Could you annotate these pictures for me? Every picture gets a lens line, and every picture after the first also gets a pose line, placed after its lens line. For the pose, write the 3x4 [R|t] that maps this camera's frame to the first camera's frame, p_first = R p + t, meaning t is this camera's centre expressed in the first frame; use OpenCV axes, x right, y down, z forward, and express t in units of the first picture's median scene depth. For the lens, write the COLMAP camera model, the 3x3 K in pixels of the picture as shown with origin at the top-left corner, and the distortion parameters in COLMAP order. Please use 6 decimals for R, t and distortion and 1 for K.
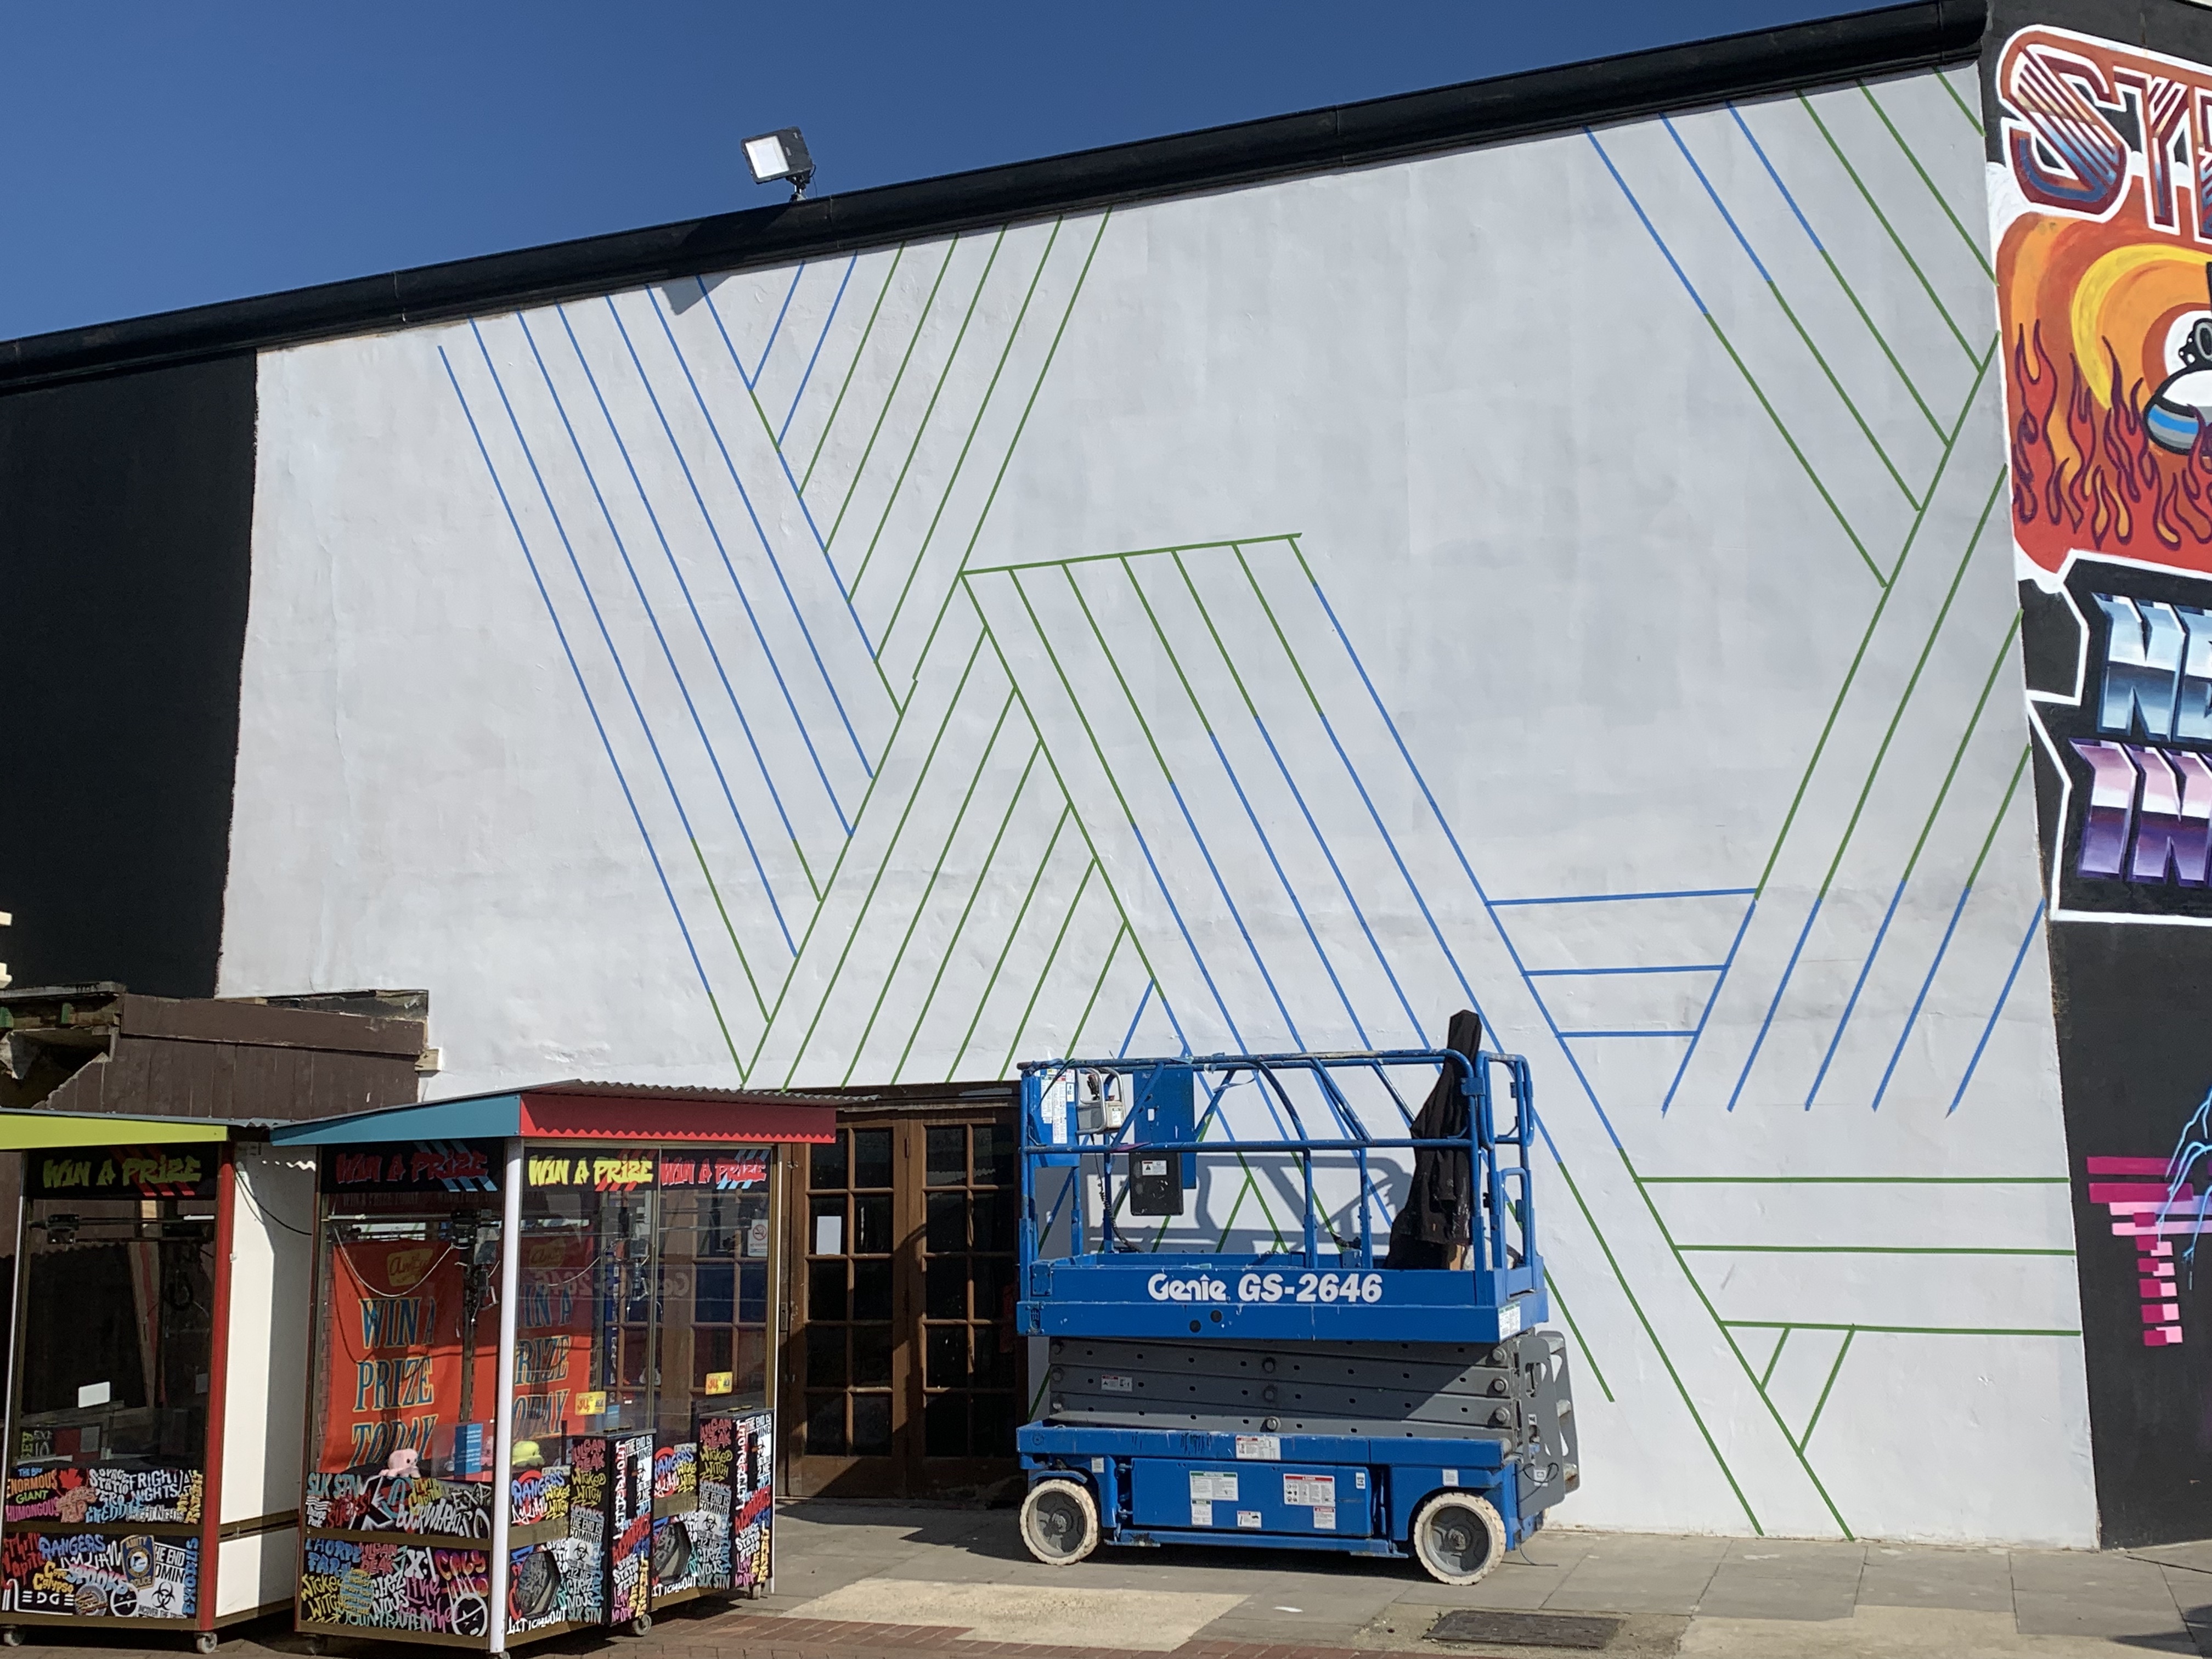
lens RADIAL K [[2304.8, 0, 1129.9], [0, 2304.8, 779.7], [0, 0, 1]] dist [-0.038098, 0.000000]
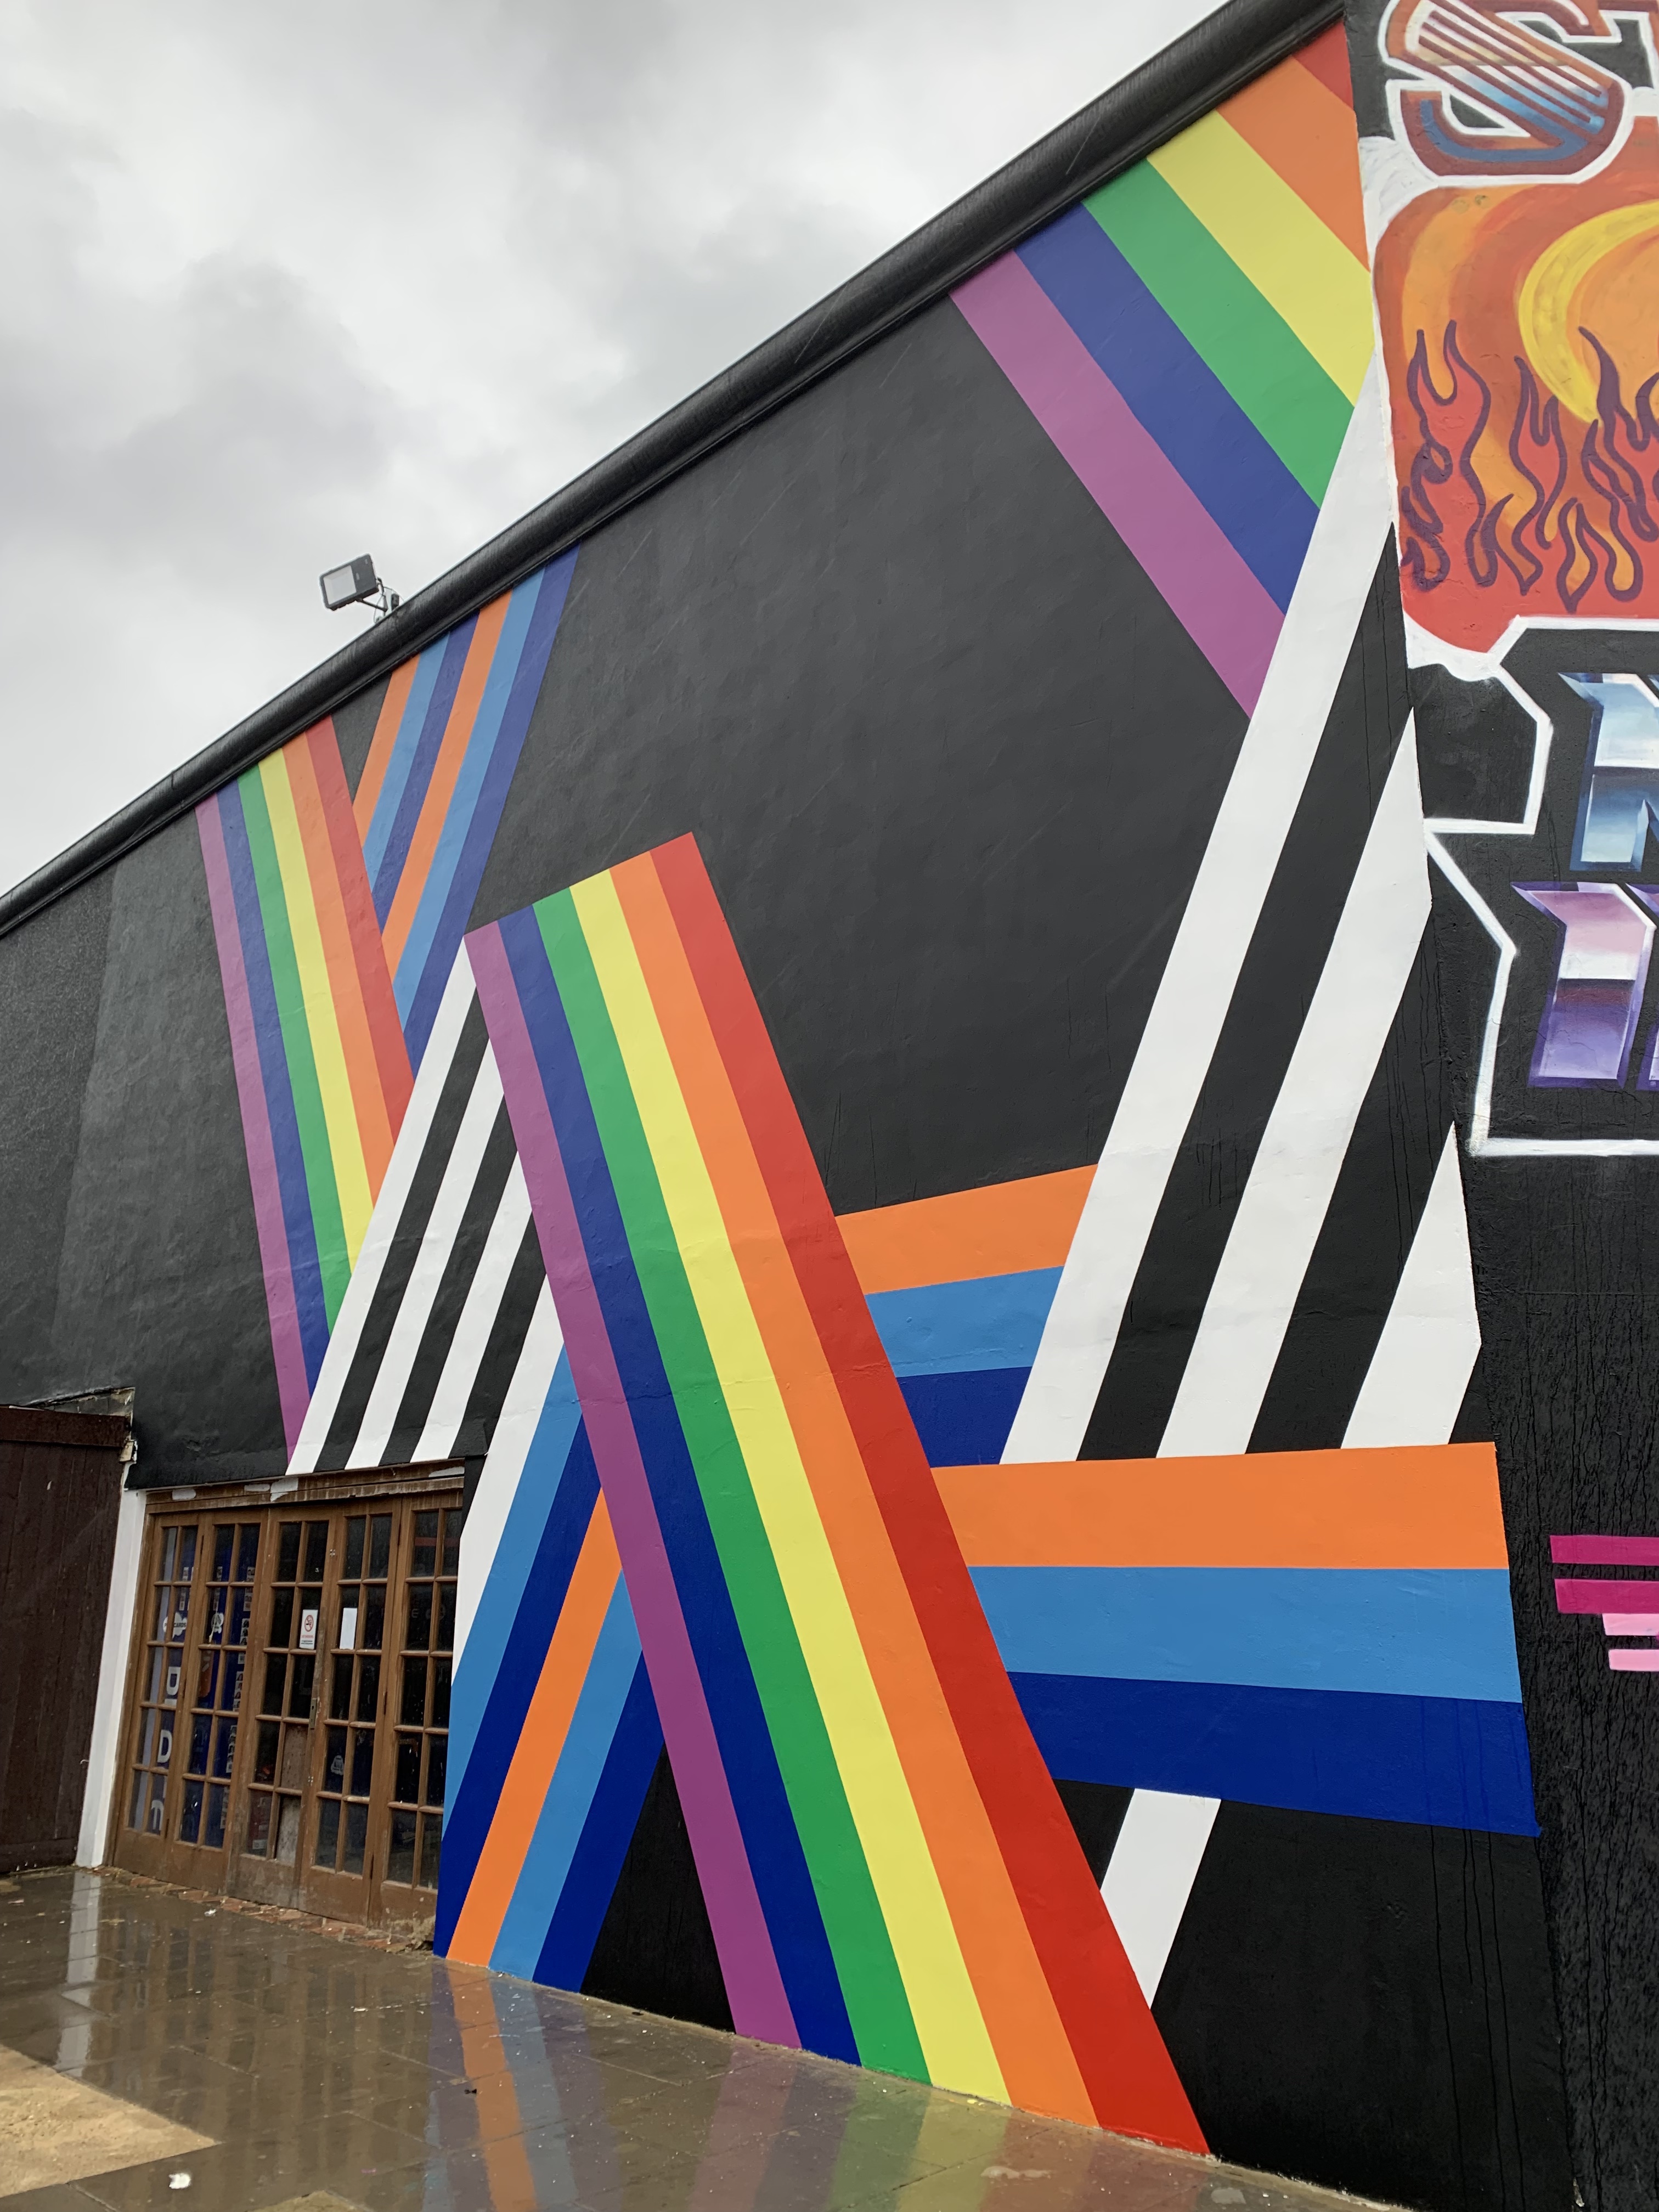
lens RADIAL K [[1704.5, 0, 823.8], [0, 1704.5, 1103.3], [0, 0, 1]] dist [0.006370, -0.017163]
pose [[0.914801, -0.098917, -0.391605, 0.389484], [0.054678, 0.990951, -0.122579, 0.087441], [0.400186, 0.090724, 0.911932, 0.453856]]
